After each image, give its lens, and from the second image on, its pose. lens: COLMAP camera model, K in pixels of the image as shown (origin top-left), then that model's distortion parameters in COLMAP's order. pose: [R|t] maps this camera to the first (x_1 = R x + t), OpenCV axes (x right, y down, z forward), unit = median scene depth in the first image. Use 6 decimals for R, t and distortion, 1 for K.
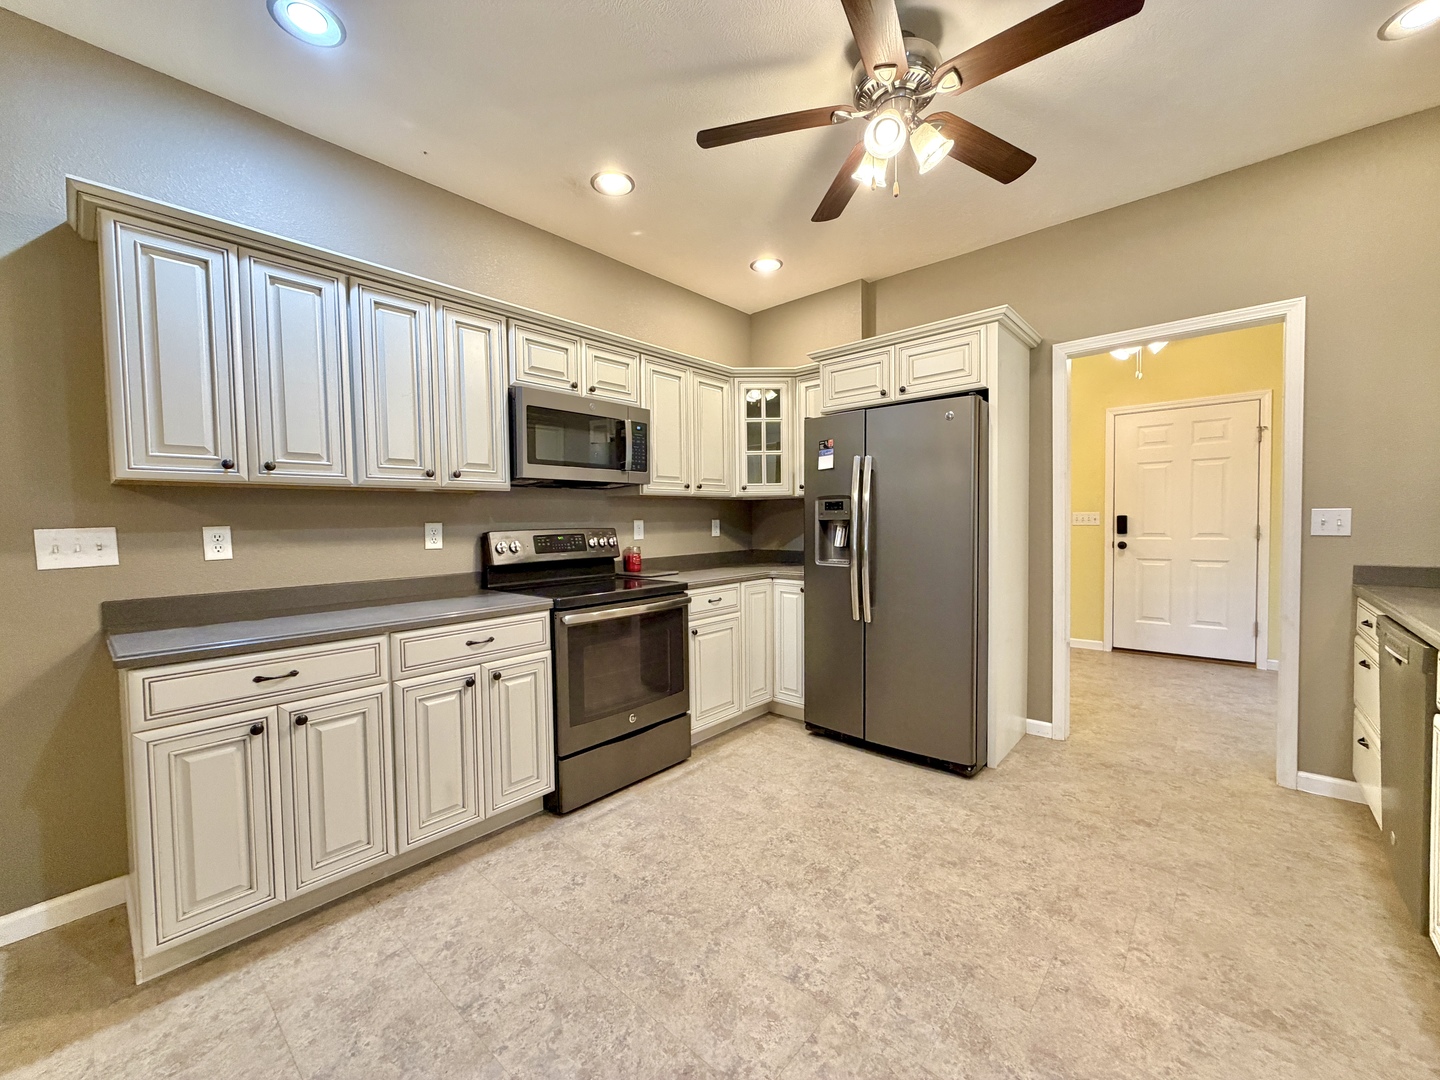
lens RADIAL K [[574.3, 0, 715.1], [0, 574.3, 540.1], [0, 0, 1]] dist [0.000293, 0.000073]
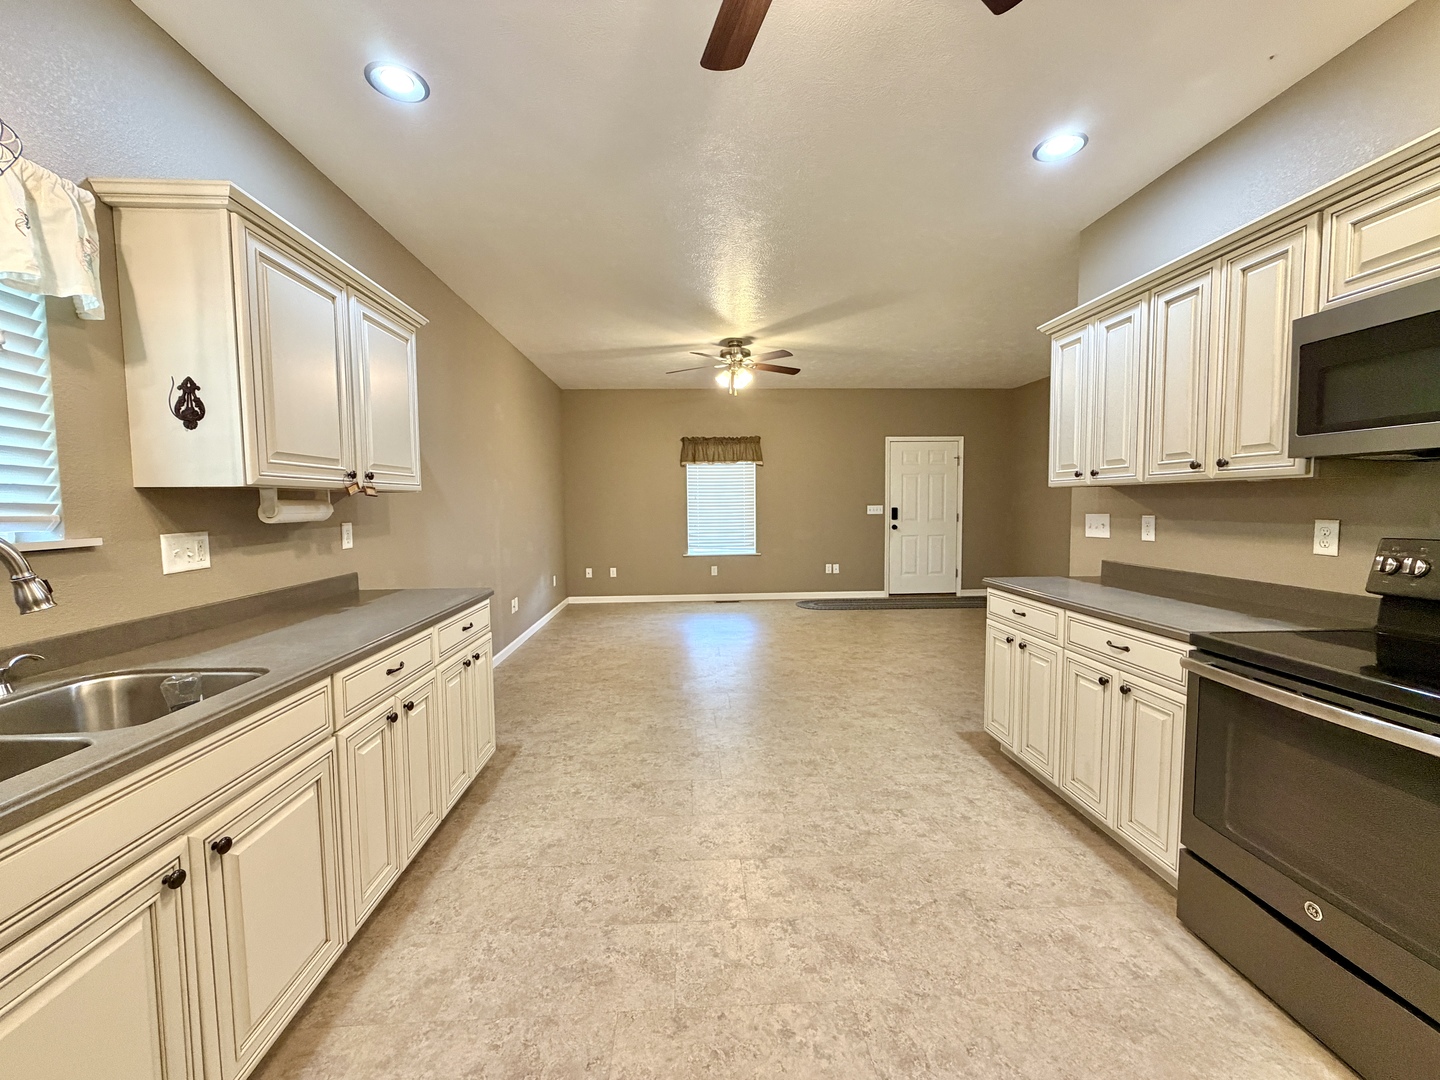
lens RADIAL K [[574.3, 0, 714.2], [0, 574.3, 540.9], [0, 0, 1]] dist [0.000293, 0.000073]
pose [[-0.711861, 0.070677, -0.698755, 0.655707], [-0.002658, 0.994645, 0.103313, -0.085775], [0.702315, 0.075401, -0.707861, 1.077447]]
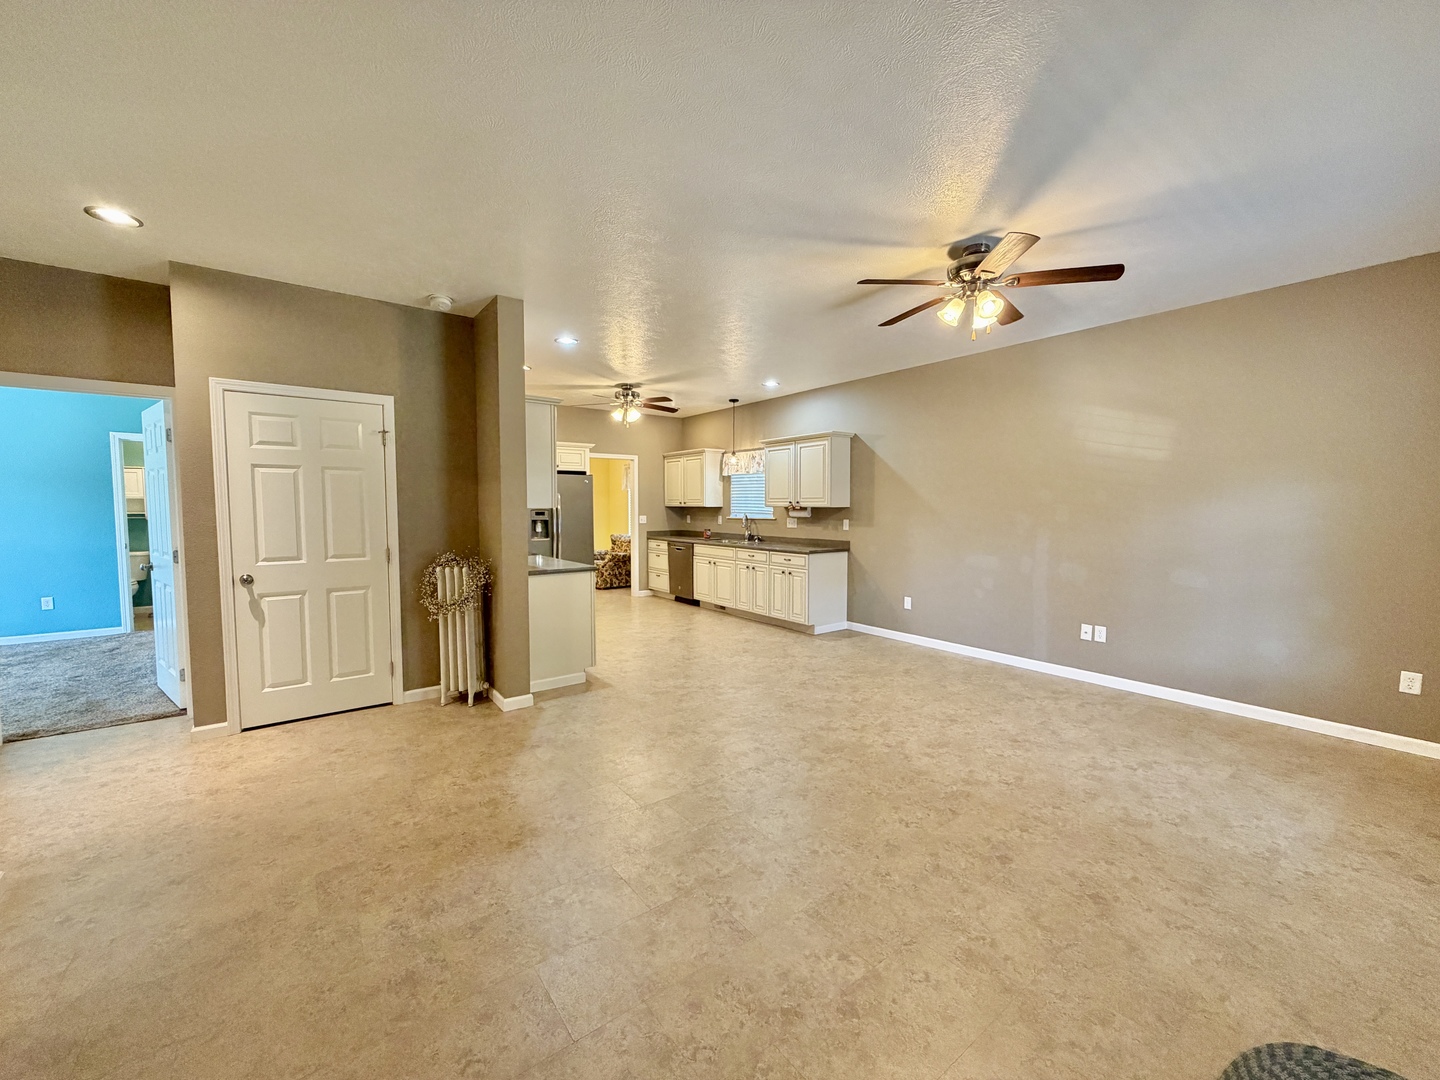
lens RADIAL K [[574.3, 0, 714.6], [0, 574.3, 538.7], [0, 0, 1]] dist [0.000293, 0.000073]
pose [[0.200091, -0.040758, 0.978929, -2.435740], [0.029672, 0.998928, 0.035526, -0.026891], [-0.979328, 0.021938, 0.201086, -0.164537]]
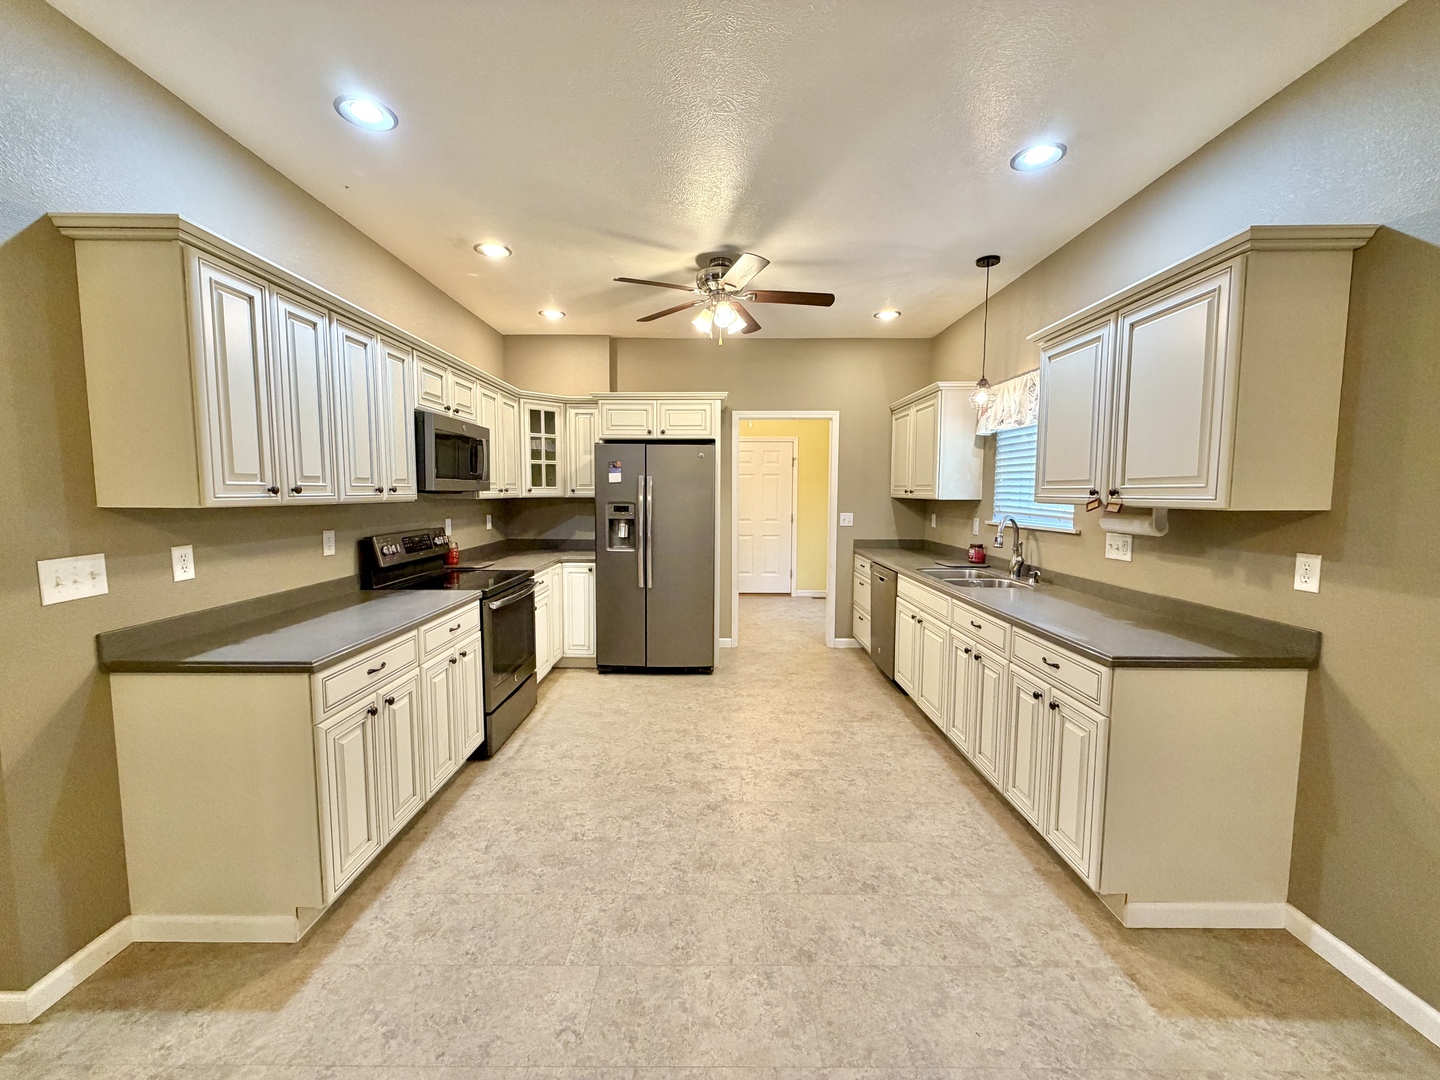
lens RADIAL K [[574.3, 0, 714.2], [0, 574.3, 540.3], [0, 0, 1]] dist [0.000293, 0.000073]
pose [[0.747660, -0.037952, 0.662996, -0.731588], [0.007289, 0.998775, 0.048953, -0.064820], [-0.664042, -0.031767, 0.747020, -0.275428]]
